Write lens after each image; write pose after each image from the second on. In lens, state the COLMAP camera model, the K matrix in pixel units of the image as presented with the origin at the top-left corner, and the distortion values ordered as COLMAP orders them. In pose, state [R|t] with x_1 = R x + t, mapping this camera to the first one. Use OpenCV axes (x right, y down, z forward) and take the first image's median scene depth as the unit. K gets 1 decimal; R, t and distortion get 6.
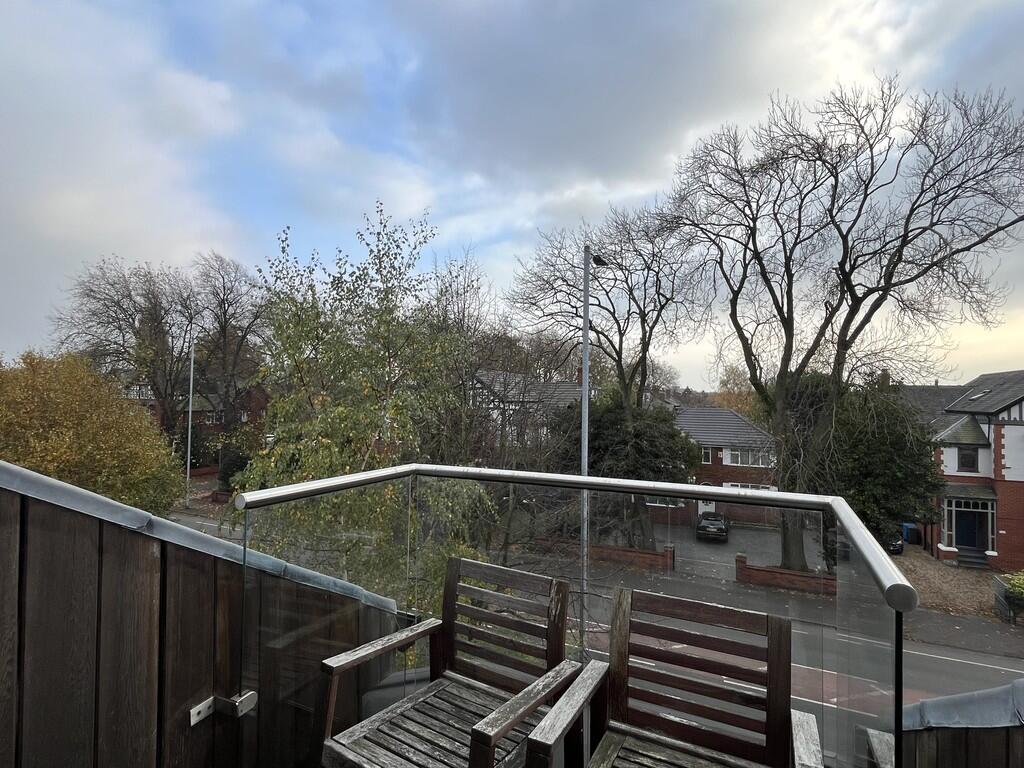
lens RADIAL K [[526.5, 0, 511.4], [0, 526.5, 393.1], [0, 0, 1]] dist [-0.003027, -0.000179]
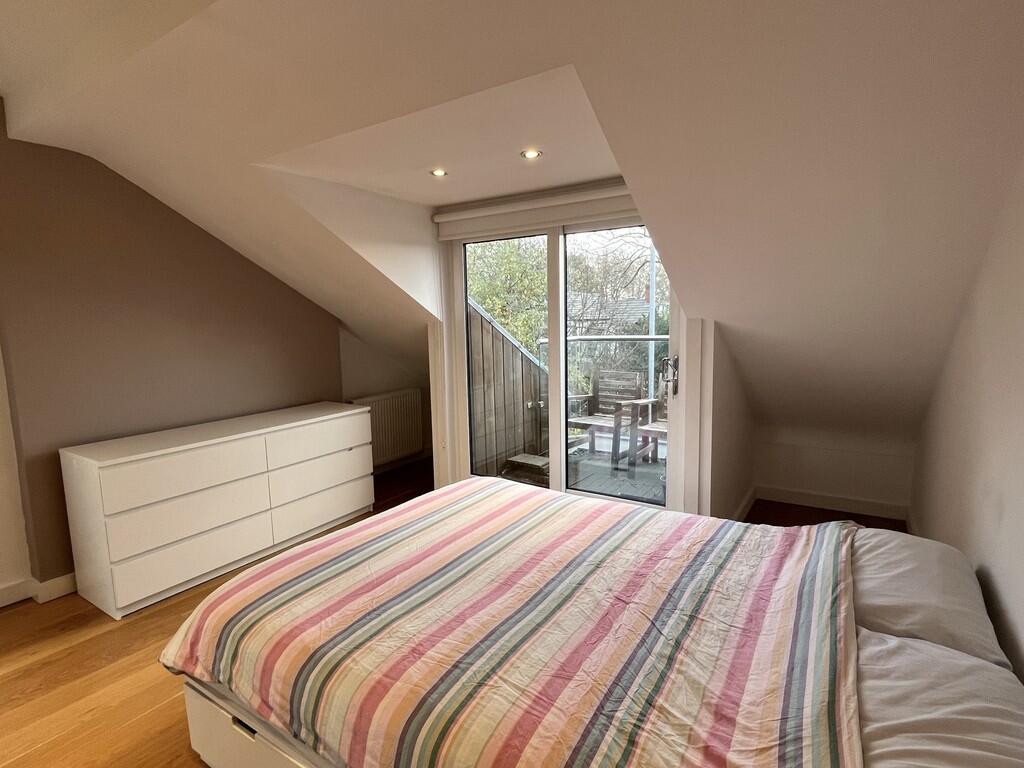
lens RADIAL K [[526.5, 0, 505.9], [0, 526.5, 388.9], [0, 0, 1]] dist [-0.003027, -0.000179]
pose [[0.991029, -0.012815, -0.133035, -0.015623], [0.031577, 0.989663, 0.139895, 0.001991], [0.129867, -0.142841, 0.981189, -0.118056]]
